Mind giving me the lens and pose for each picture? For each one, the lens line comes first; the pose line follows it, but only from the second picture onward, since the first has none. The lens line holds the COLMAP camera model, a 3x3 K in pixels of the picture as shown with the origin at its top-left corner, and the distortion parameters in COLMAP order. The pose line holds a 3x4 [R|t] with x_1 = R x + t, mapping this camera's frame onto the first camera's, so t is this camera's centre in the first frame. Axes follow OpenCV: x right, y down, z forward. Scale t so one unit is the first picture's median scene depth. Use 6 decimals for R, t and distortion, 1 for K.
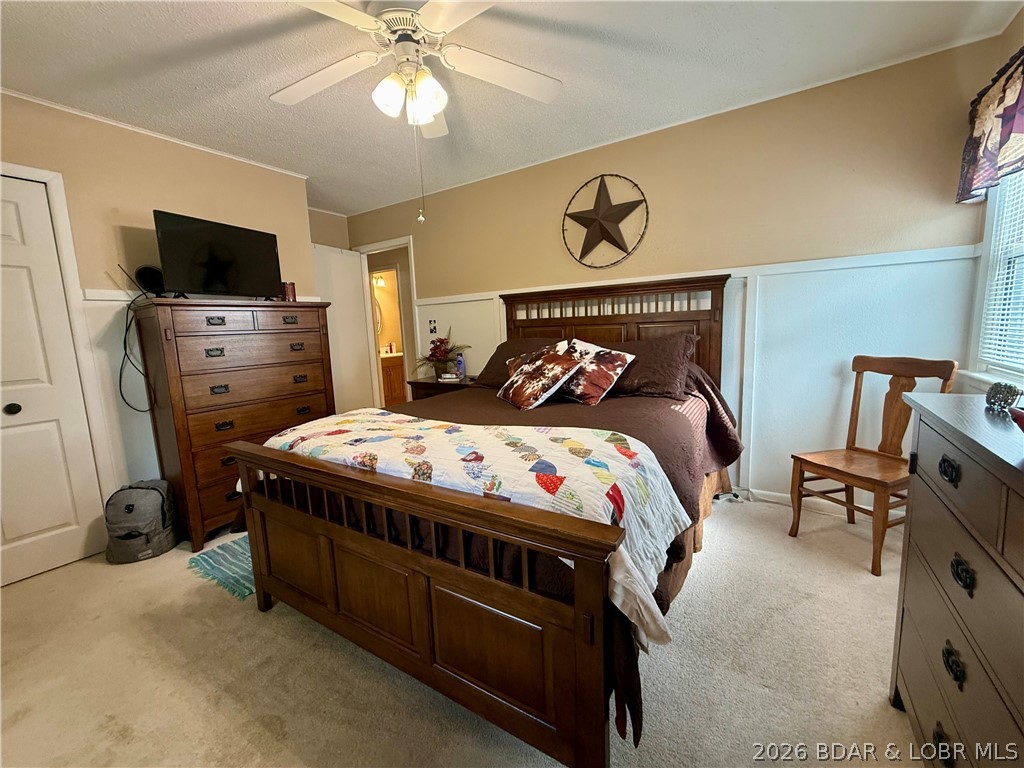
lens RADIAL K [[408.1, 0, 546.3], [0, 408.1, 377.4], [0, 0, 1]] dist [0.001059, -0.000600]
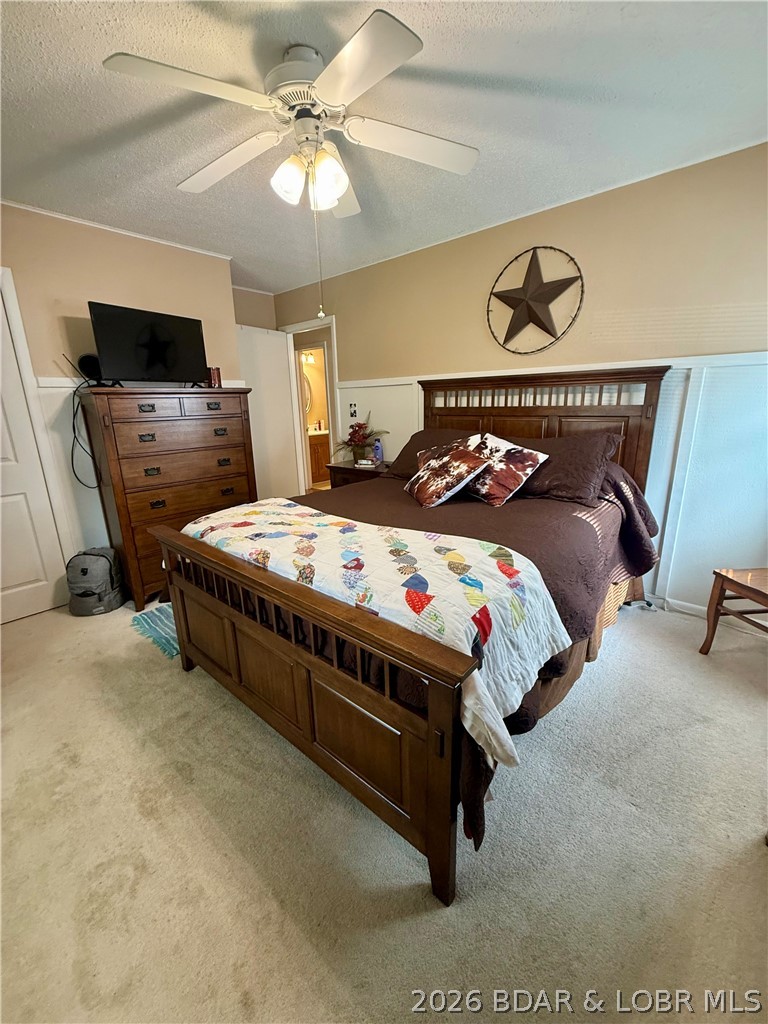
lens RADIAL K [[408.1, 0, 419.0], [0, 408.1, 504.7], [0, 0, 1]] dist [0.001059, -0.000600]
pose [[0.988392, 0.063306, -0.138105, 0.077241], [-0.045546, 0.990707, 0.128164, -0.062818], [0.144936, -0.120386, 0.982090, 0.013586]]
